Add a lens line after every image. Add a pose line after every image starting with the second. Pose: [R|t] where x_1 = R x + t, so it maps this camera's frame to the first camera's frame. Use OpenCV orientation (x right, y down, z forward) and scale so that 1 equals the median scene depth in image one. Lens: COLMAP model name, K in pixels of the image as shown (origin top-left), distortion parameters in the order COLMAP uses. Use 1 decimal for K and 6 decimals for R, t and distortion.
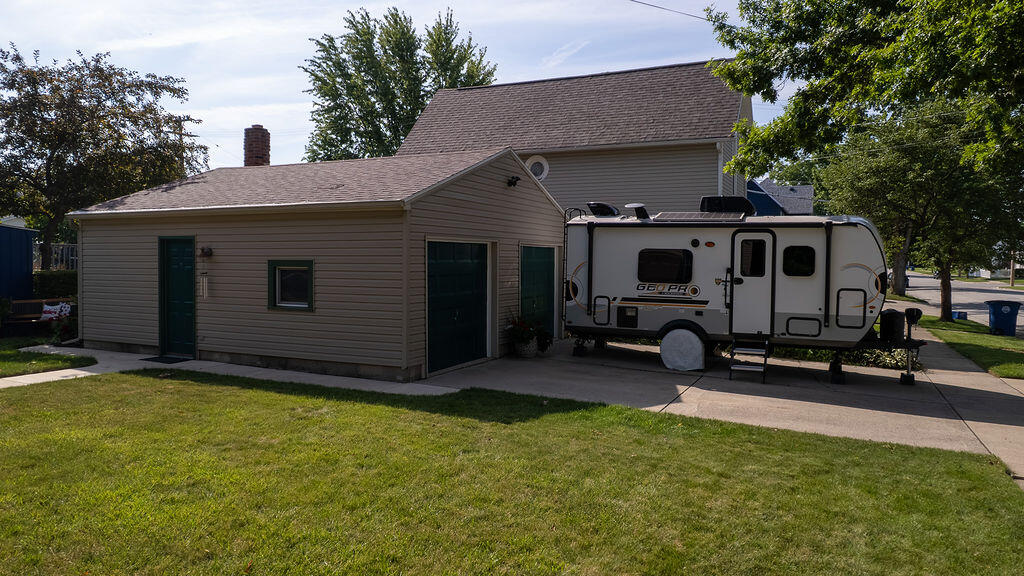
lens RADIAL K [[697.1, 0, 528.7], [0, 697.1, 286.8], [0, 0, 1]] dist [-0.031810, 0.004987]
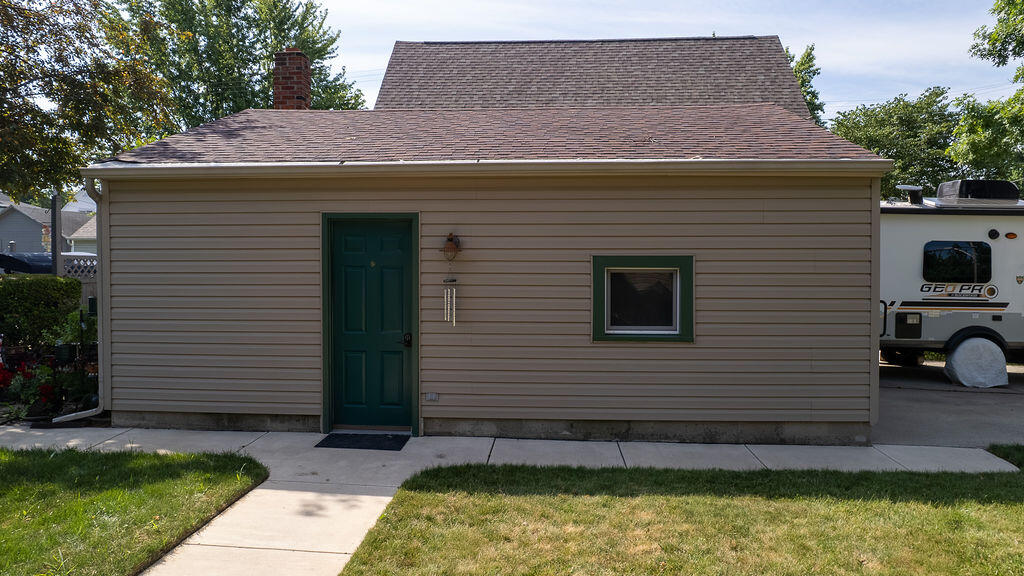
lens RADIAL K [[697.1, 0, 528.7], [0, 697.1, 286.8], [0, 0, 1]] dist [-0.031810, 0.004987]
pose [[0.932348, -0.020367, 0.360988, -0.580294], [0.018307, 0.999791, 0.009125, -0.017484], [-0.361098, -0.001899, 0.932526, 0.431261]]
